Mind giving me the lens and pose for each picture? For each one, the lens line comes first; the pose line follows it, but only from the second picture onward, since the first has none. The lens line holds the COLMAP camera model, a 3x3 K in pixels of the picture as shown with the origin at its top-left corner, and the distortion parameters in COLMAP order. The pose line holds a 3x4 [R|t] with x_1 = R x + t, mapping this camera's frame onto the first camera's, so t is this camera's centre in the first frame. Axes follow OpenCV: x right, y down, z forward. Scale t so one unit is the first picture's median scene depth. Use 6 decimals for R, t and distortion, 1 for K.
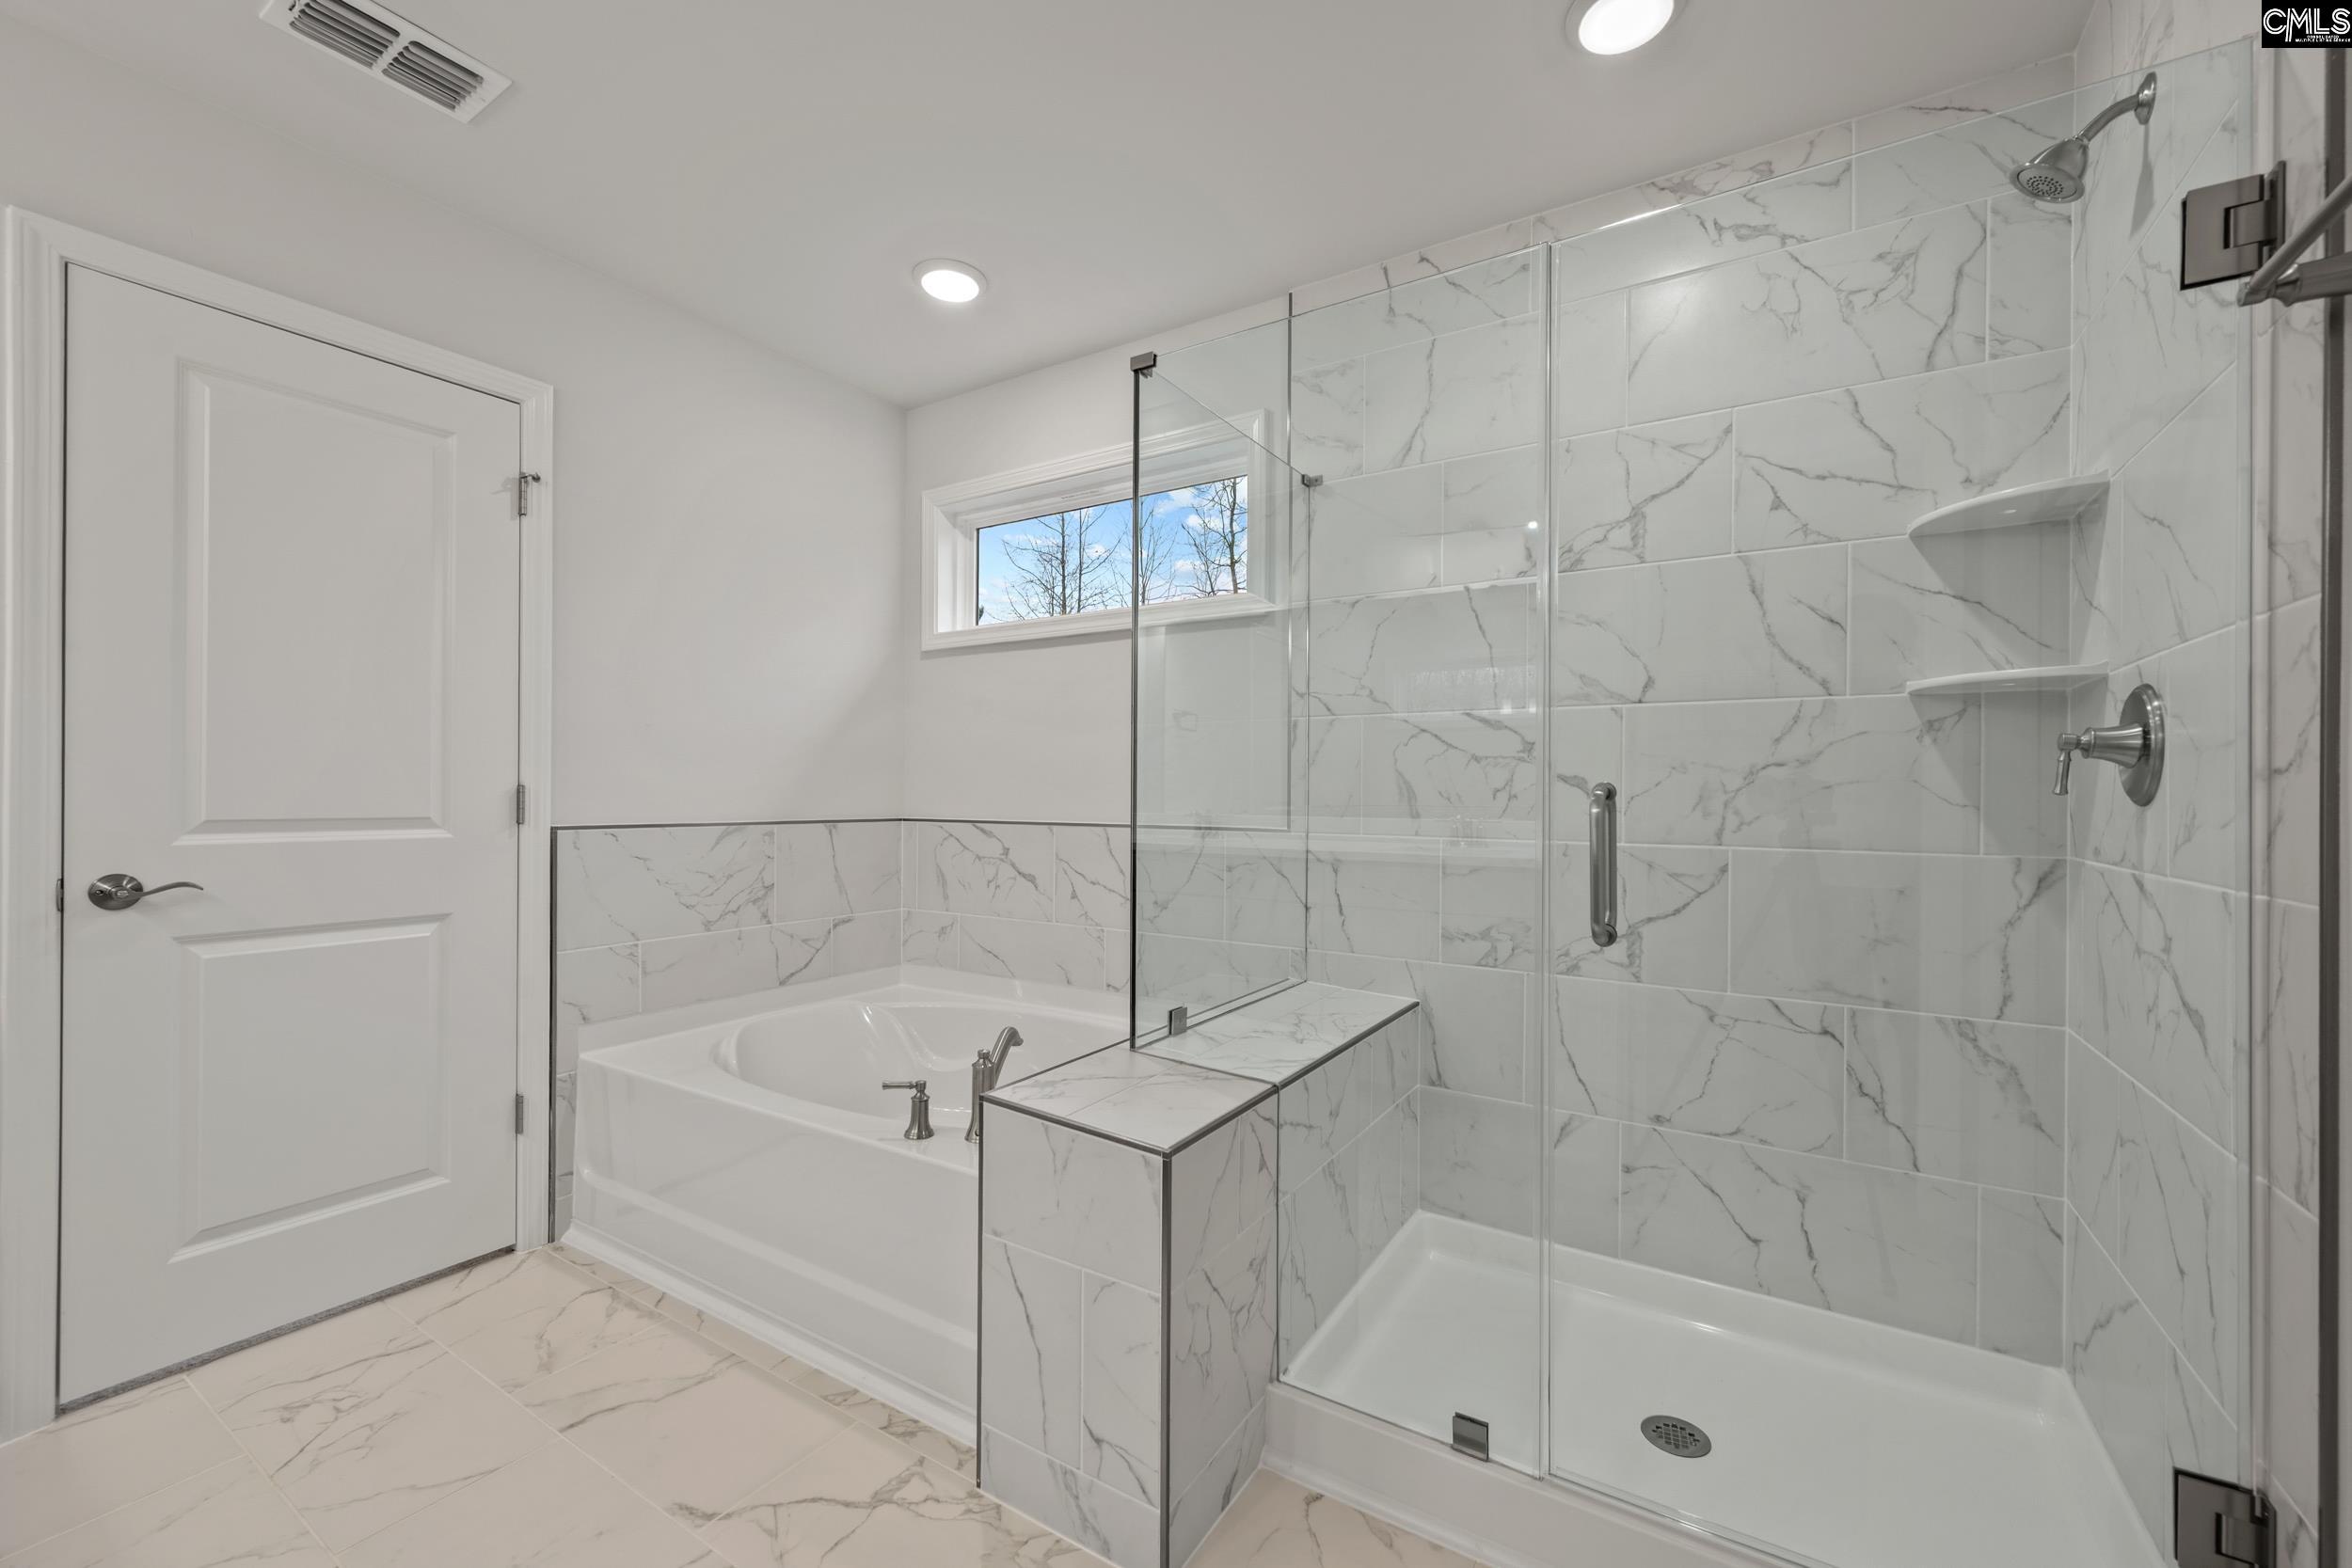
lens RADIAL K [[917.0, 0, 1176.0], [0, 917.0, 784.0], [0, 0, 1]] dist [0.000838, 0.000035]
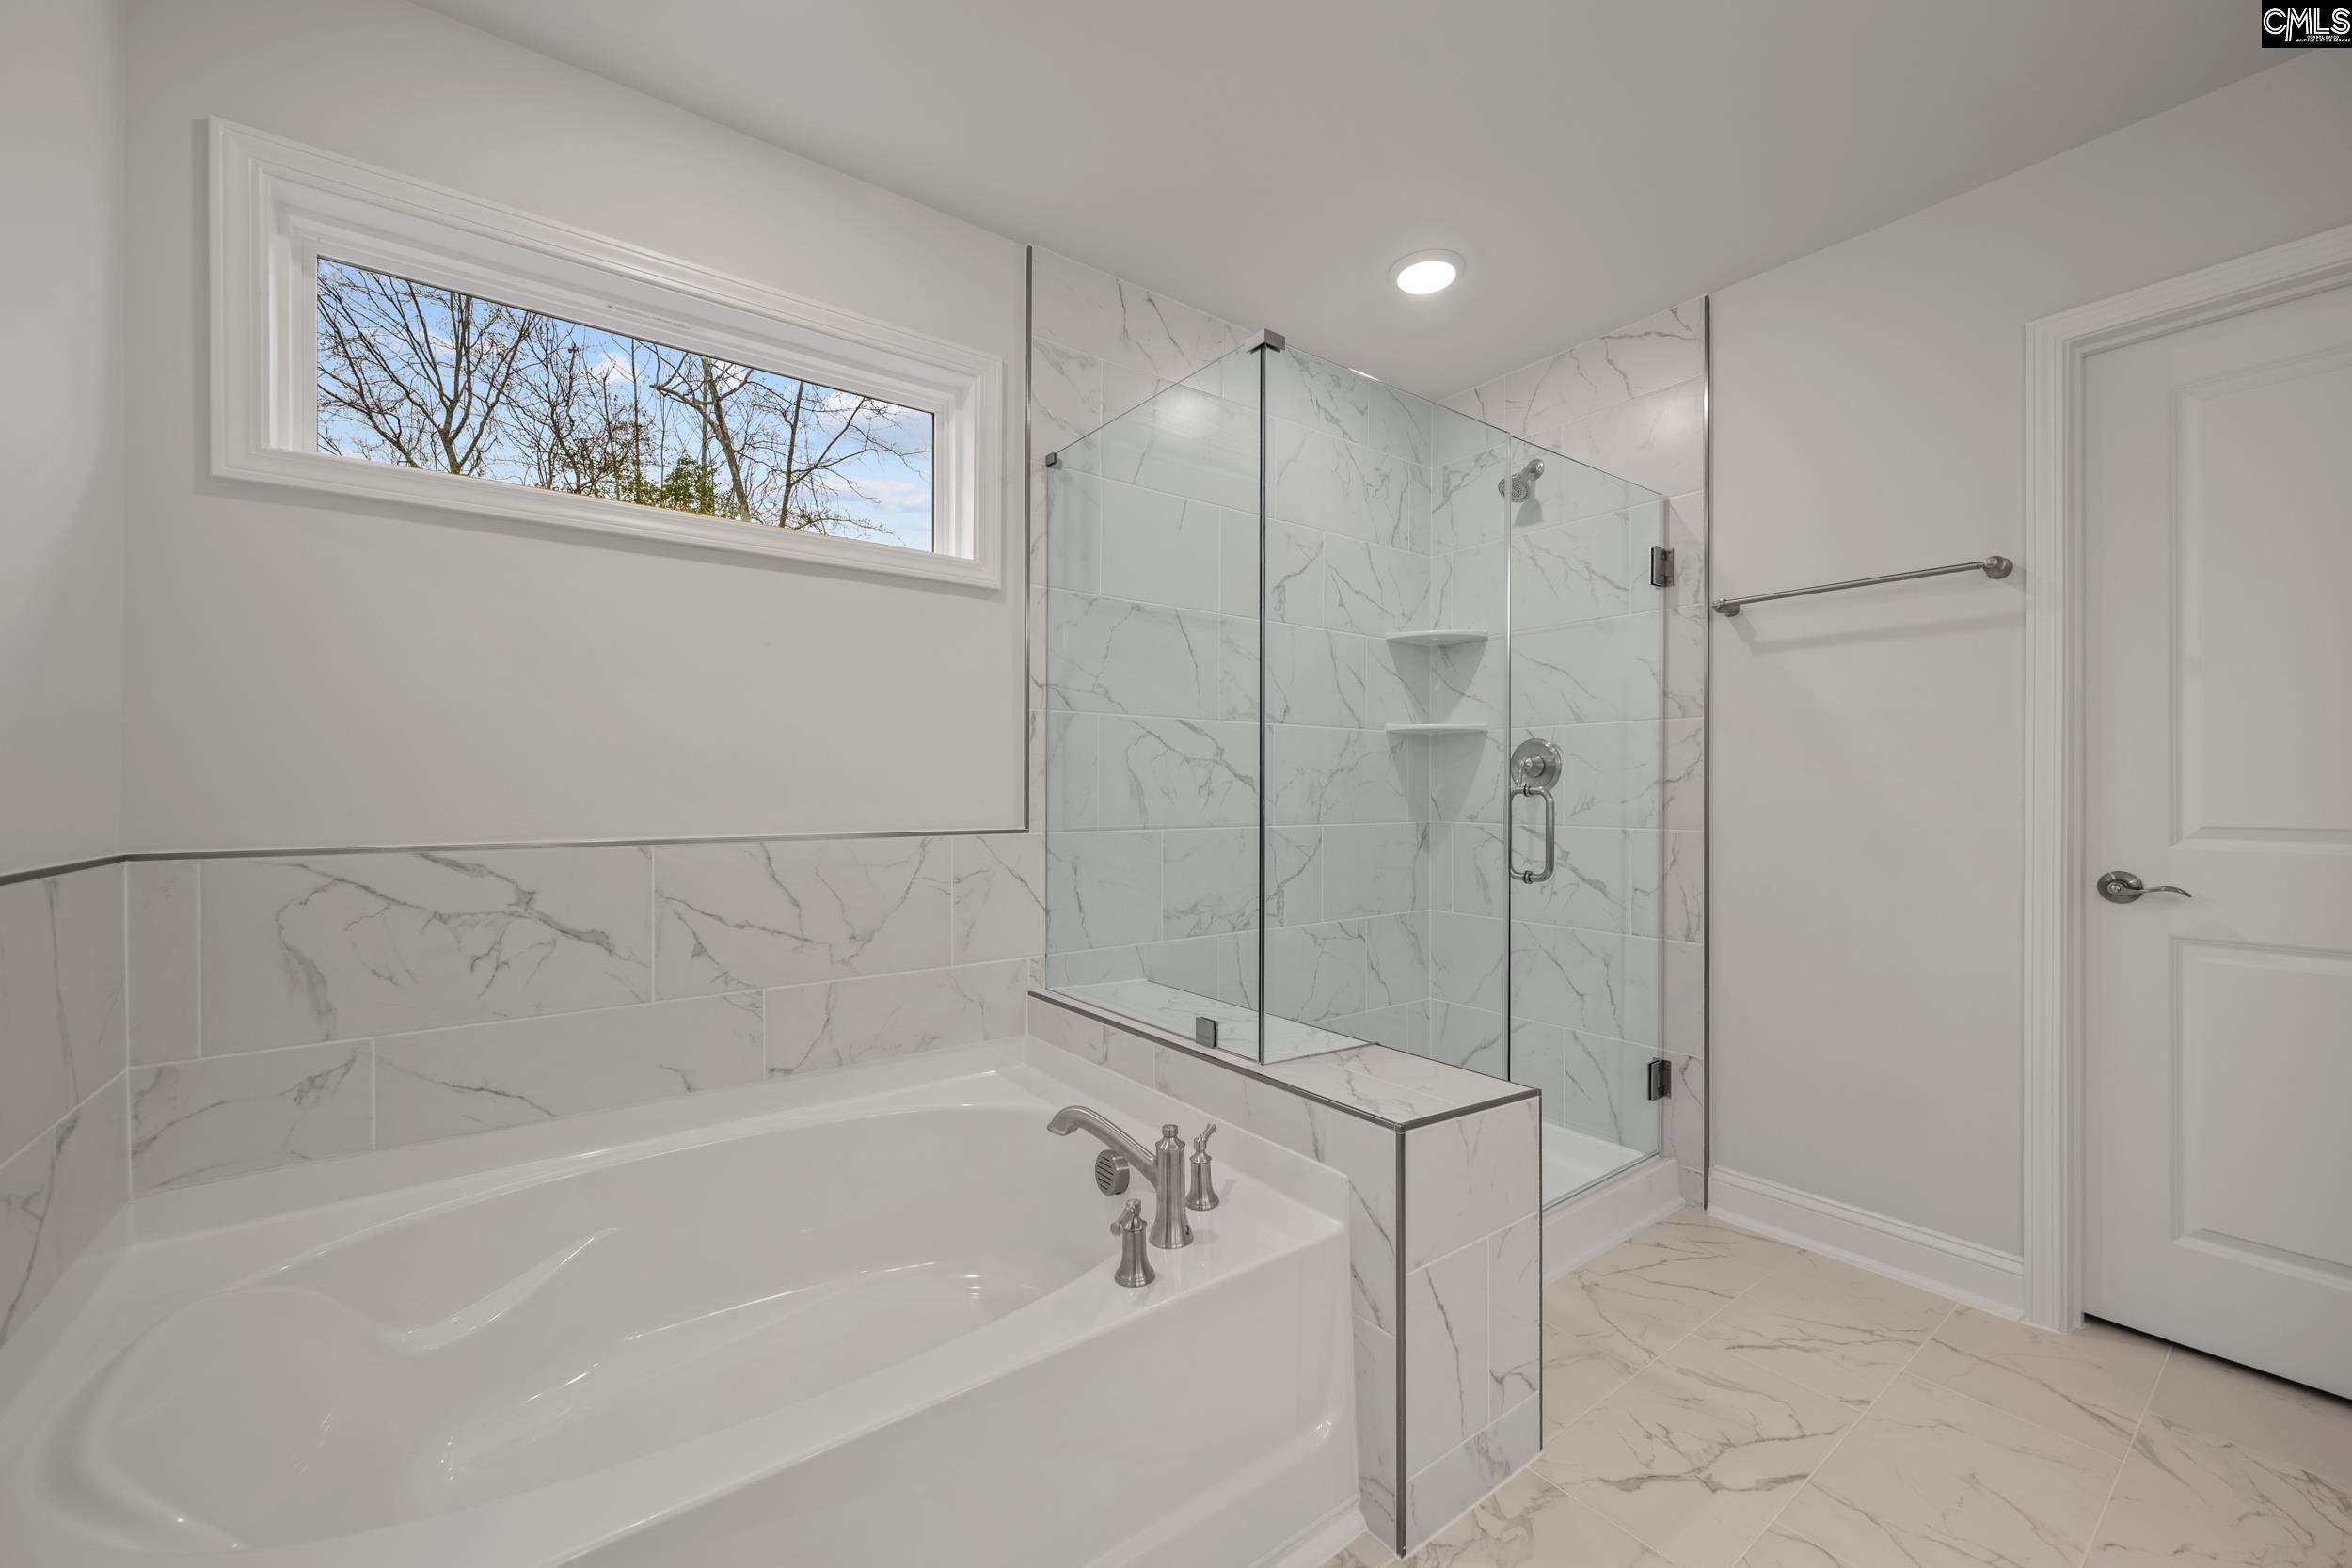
lens RADIAL K [[917.0, 0, 1176.0], [0, 917.0, 784.0], [0, 0, 1]] dist [0.000838, 0.000035]
pose [[0.368288, -0.000254, 0.929712, -0.875436], [-0.007740, 0.999964, 0.003339, -0.000567], [-0.929679, -0.008426, 0.368273, 0.673521]]
